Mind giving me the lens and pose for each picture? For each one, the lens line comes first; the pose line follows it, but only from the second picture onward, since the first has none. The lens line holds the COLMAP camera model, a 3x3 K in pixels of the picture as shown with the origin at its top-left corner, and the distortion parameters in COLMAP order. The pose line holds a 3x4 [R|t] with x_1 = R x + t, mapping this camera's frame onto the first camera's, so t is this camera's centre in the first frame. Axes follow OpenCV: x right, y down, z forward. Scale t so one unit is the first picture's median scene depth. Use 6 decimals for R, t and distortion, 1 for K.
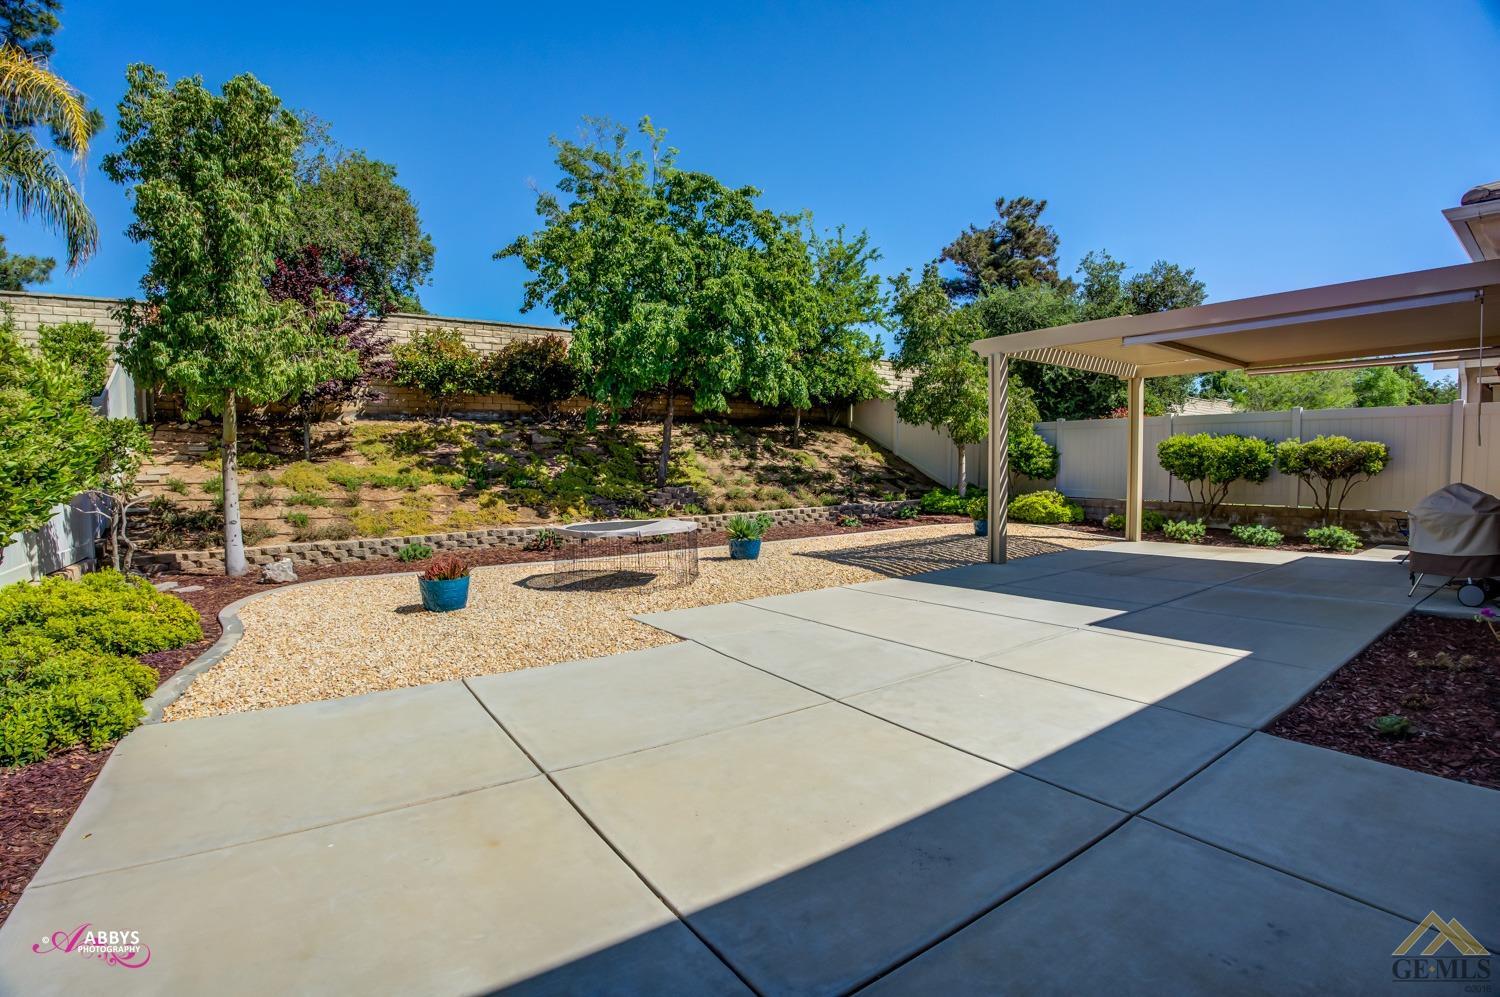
lens RADIAL K [[698.8, 0, 745.3], [0, 698.8, 502.9], [0, 0, 1]] dist [-0.093933, 0.014255]
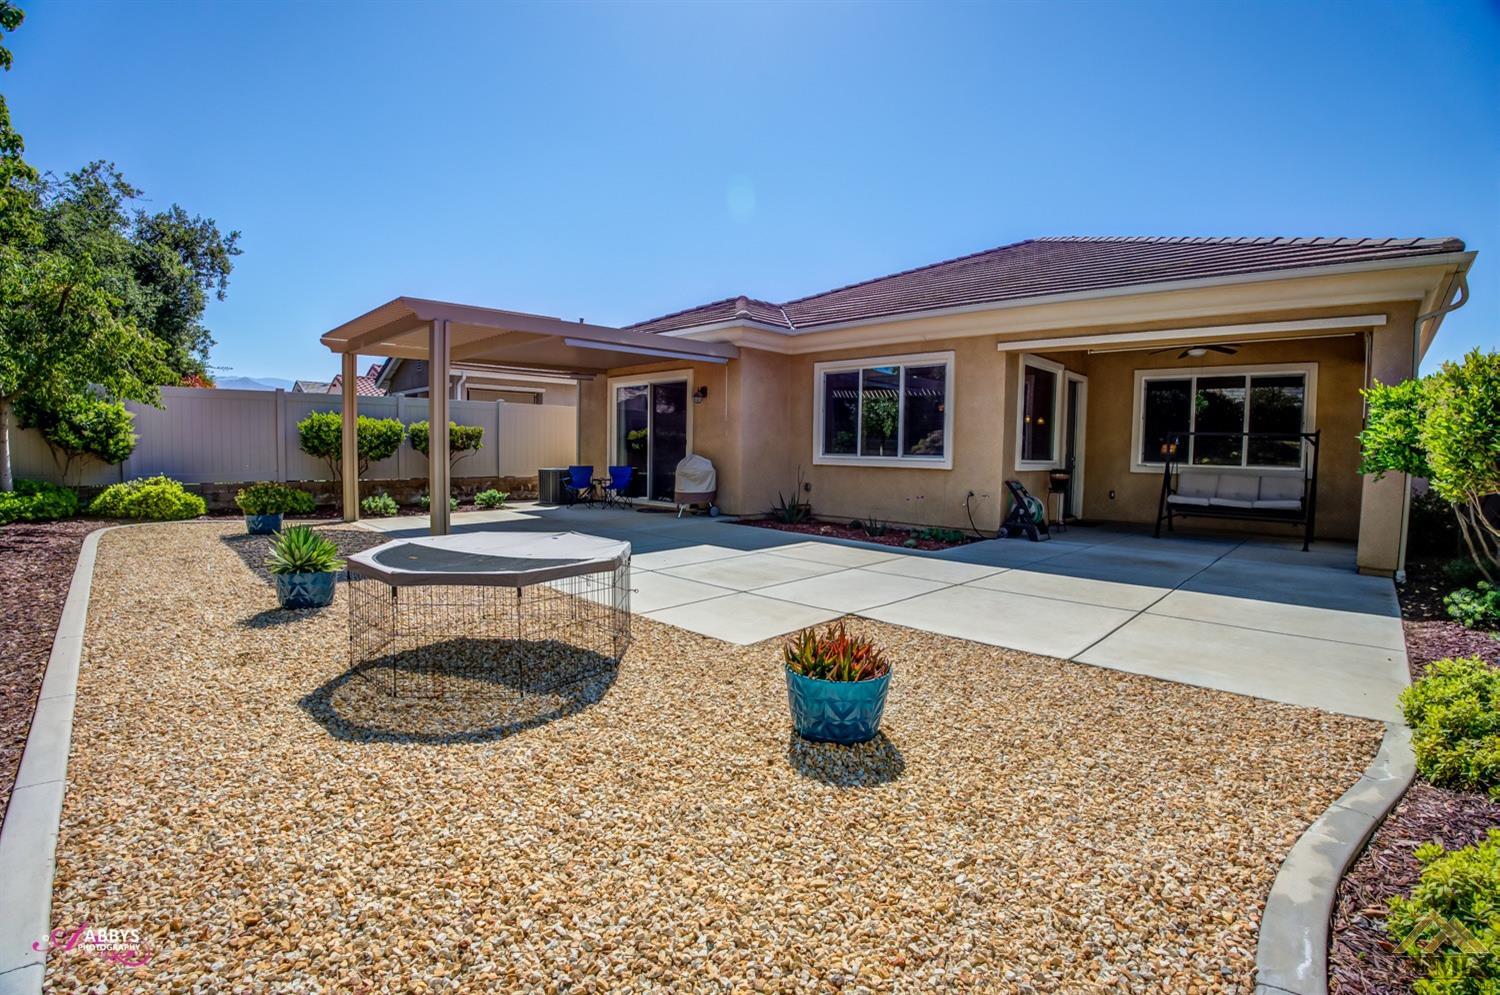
lens RADIAL K [[698.8, 0, 751.9], [0, 698.8, 496.9], [0, 0, 1]] dist [-0.093933, 0.014255]
pose [[-0.185084, -0.064811, 0.980583, -0.380174], [0.042361, 0.996369, 0.073850, -0.020365], [-0.981809, 0.055207, -0.181666, 0.481958]]
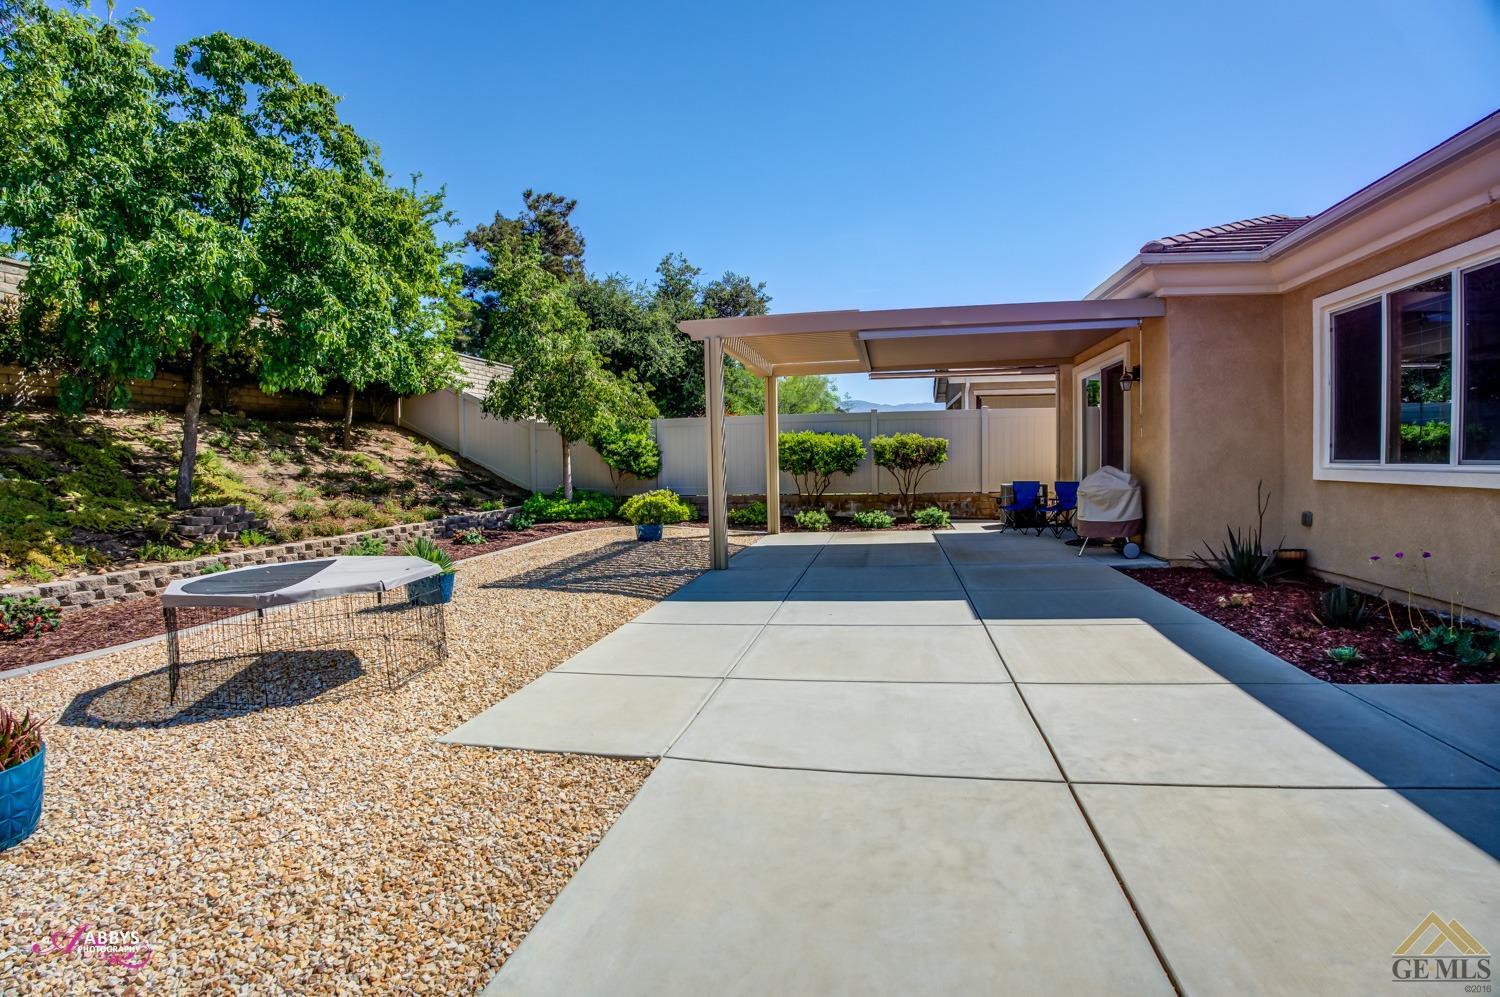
lens RADIAL K [[698.8, 0, 748.5], [0, 698.8, 503.4], [0, 0, 1]] dist [-0.093933, 0.014255]
pose [[0.727973, -0.052011, 0.683630, -0.148701], [0.056802, 0.998266, 0.015462, -0.006734], [-0.683249, 0.027575, 0.729665, 0.191061]]
